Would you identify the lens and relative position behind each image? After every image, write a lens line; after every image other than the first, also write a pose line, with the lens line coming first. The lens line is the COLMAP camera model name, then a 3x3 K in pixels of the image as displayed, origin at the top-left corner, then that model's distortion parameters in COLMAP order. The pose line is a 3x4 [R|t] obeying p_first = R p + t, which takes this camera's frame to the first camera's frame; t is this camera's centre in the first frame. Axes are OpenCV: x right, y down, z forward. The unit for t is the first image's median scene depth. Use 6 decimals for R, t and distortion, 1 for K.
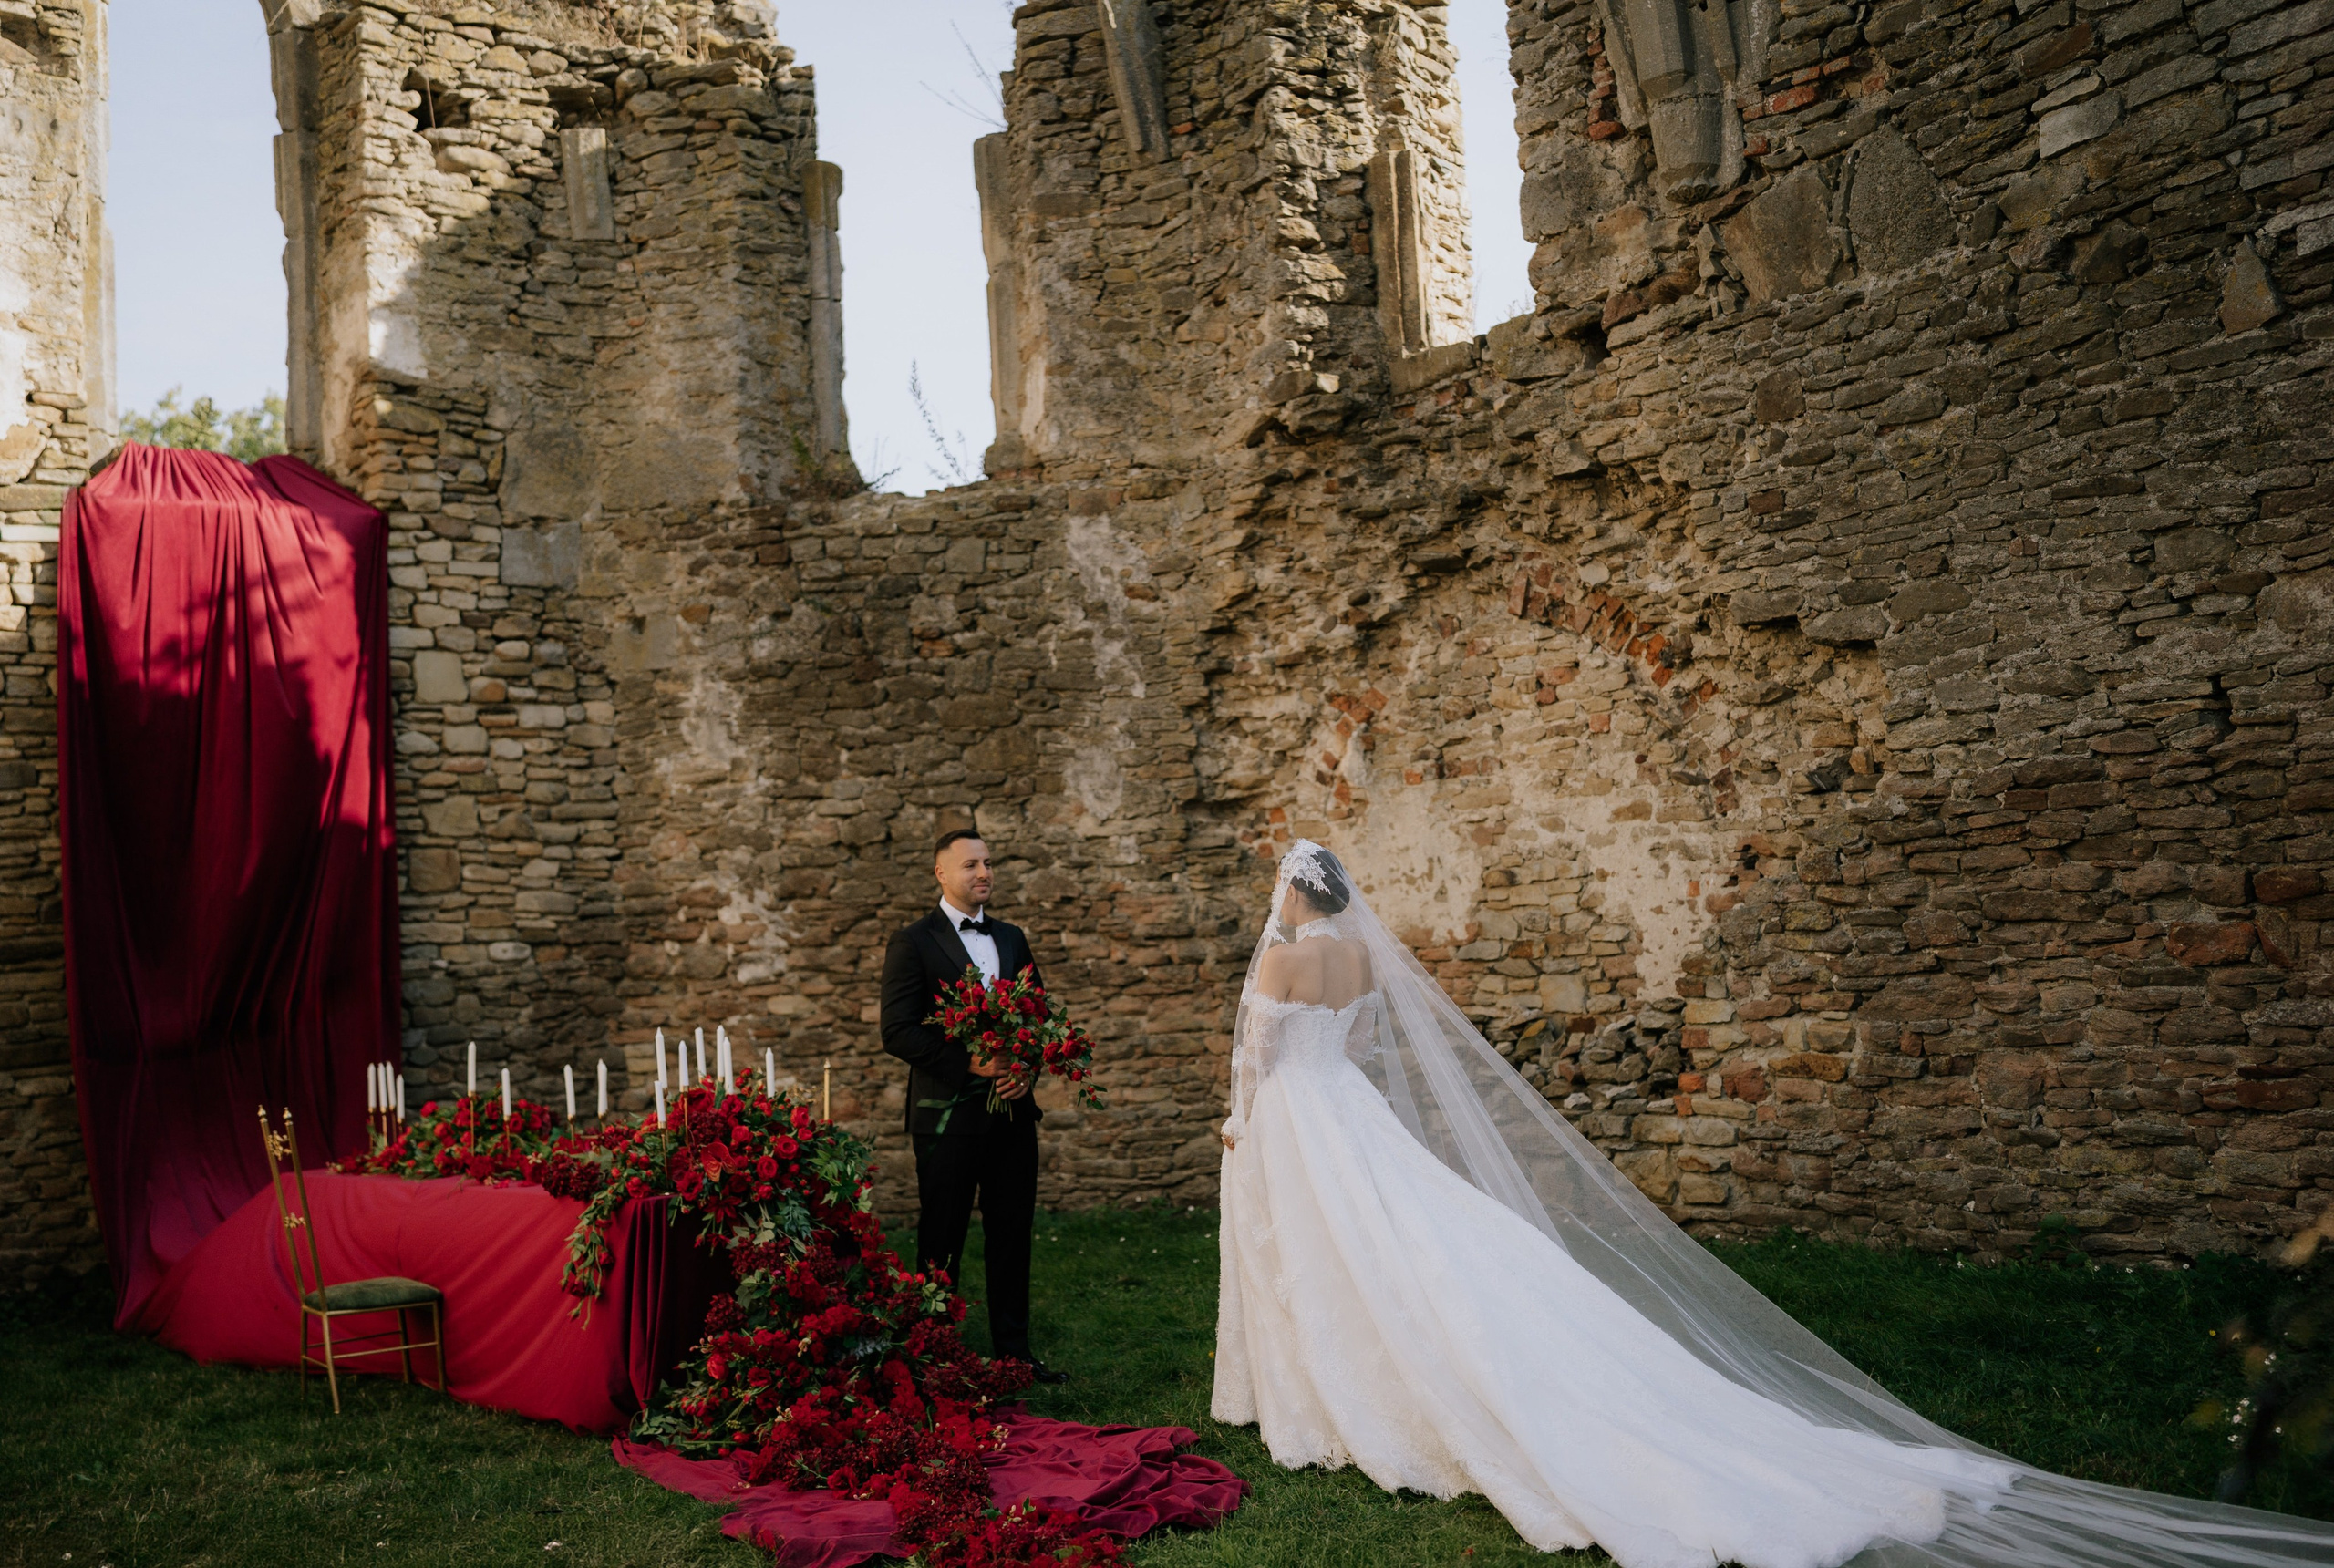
lens RADIAL K [[2208.6, 0, 1164.3], [0, 2208.6, 765.7], [0, 0, 1]] dist [-0.044980, 0.130914]
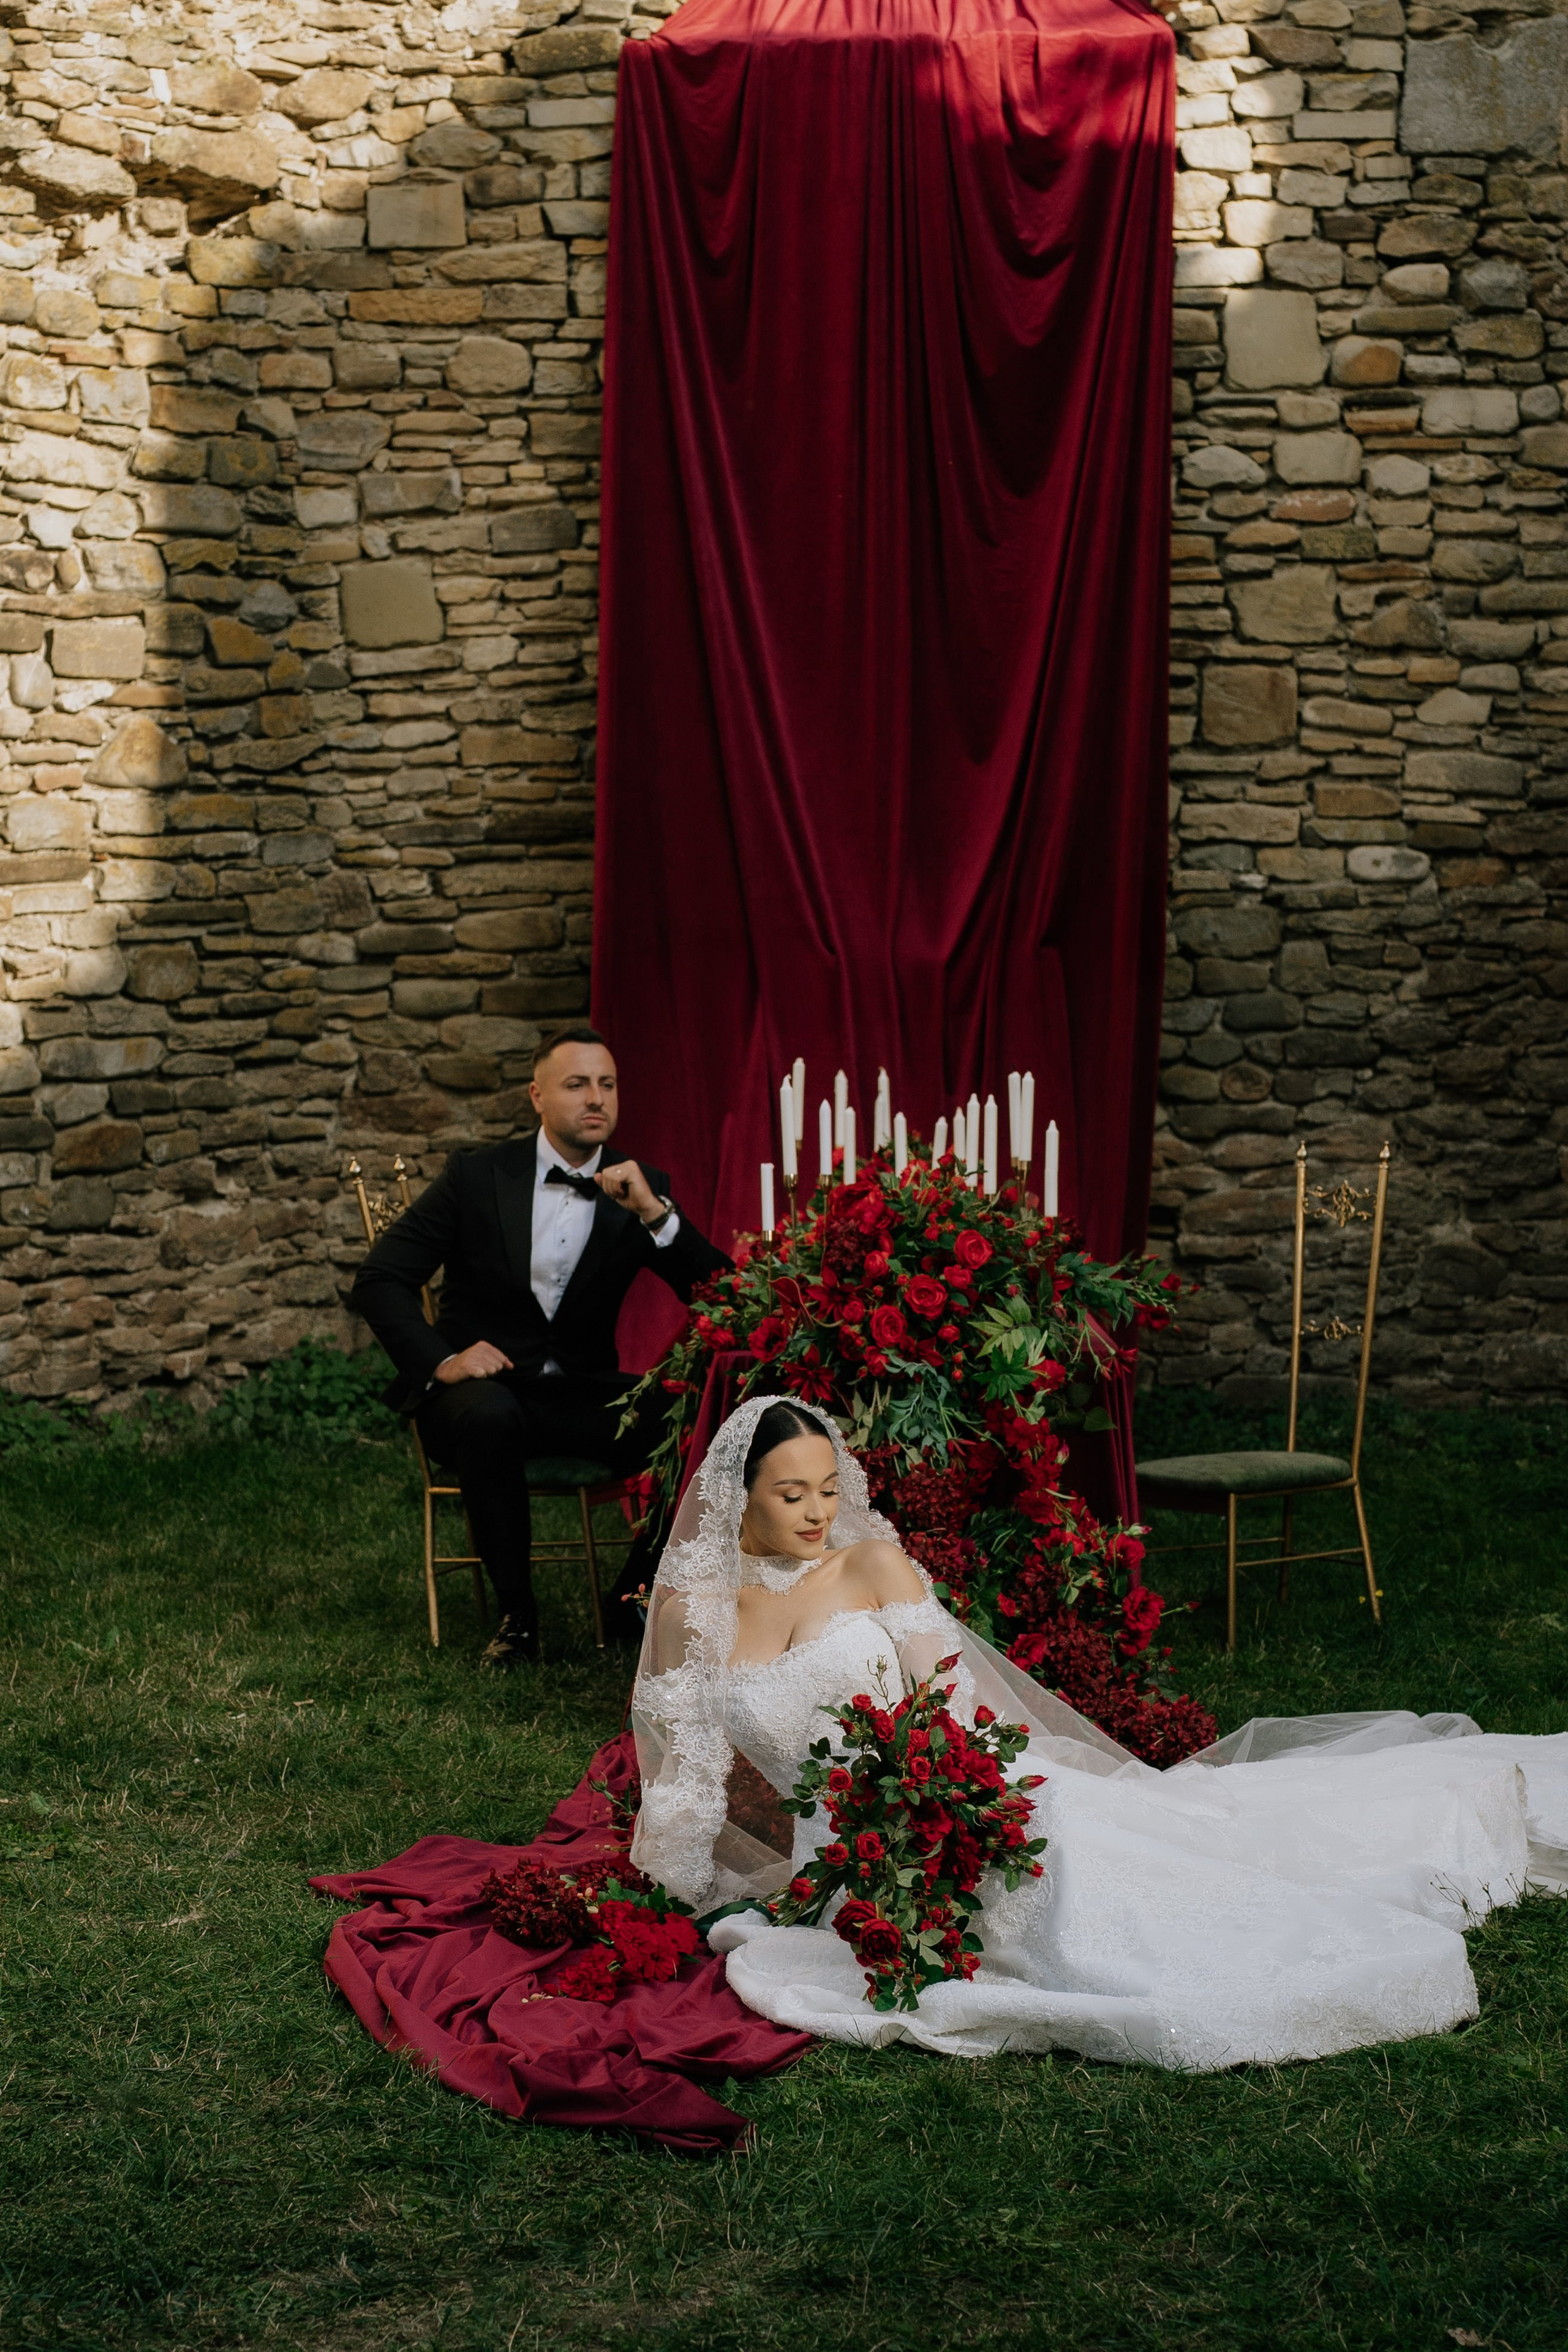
lens RADIAL K [[5063.9, 0, 784.0], [0, 5063.9, 1176.0], [0, 0, 1]] dist [-0.036793, 0.011708]
pose [[0.781943, 0.099939, -0.615286, 0.345509], [0.006606, 0.985680, 0.168497, -0.047492], [0.623315, -0.135820, 0.770086, -0.034378]]
